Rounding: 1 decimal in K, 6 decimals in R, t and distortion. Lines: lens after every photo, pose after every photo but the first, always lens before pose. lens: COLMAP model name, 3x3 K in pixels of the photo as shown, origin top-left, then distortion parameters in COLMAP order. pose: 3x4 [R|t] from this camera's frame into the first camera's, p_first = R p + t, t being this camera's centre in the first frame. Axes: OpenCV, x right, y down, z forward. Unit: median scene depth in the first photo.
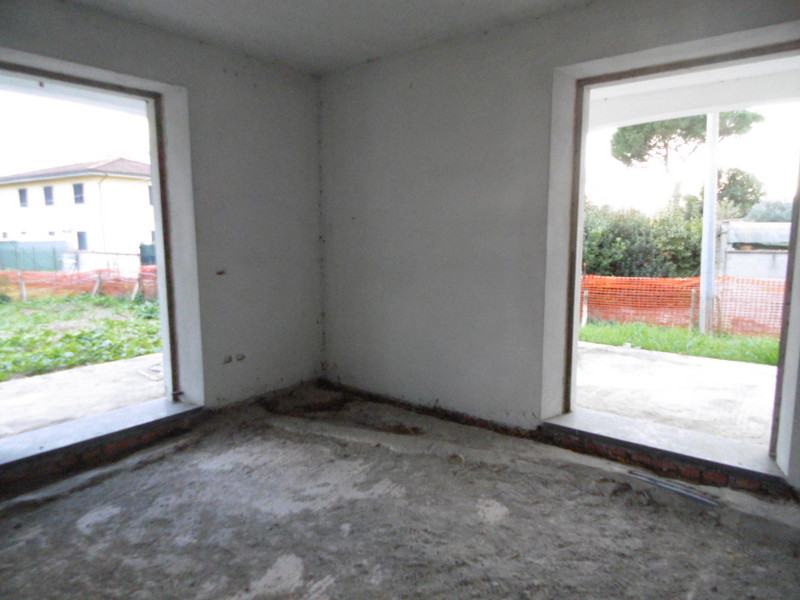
lens RADIAL K [[527.8, 0, 397.7], [0, 527.8, 299.2], [0, 0, 1]] dist [0.019859, -0.015413]
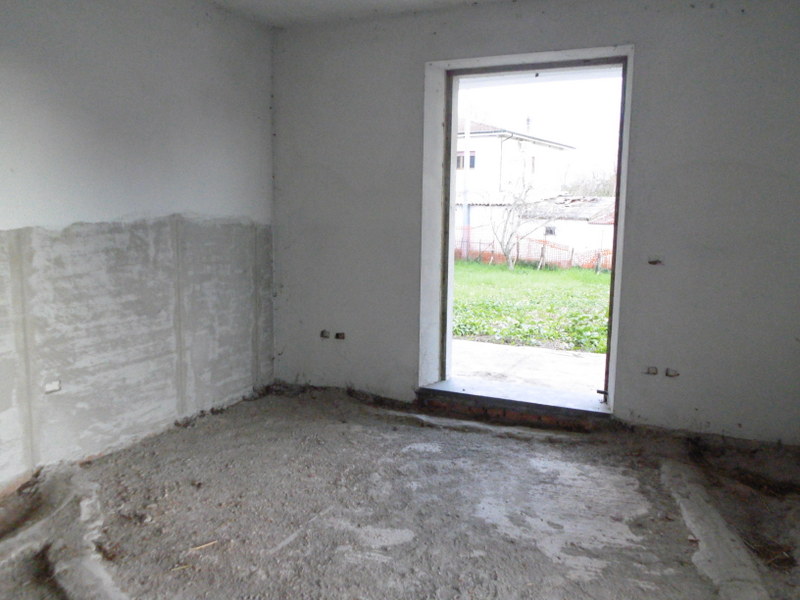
lens RADIAL K [[671.7, 0, 395.5], [0, 671.7, 300.1], [0, 0, 1]] dist [-0.006750, 0.003365]
pose [[0.225849, 0.137937, -0.964347, 0.709712], [-0.140808, 0.984151, 0.107793, -0.058900], [0.963932, 0.111443, 0.241692, 0.462290]]
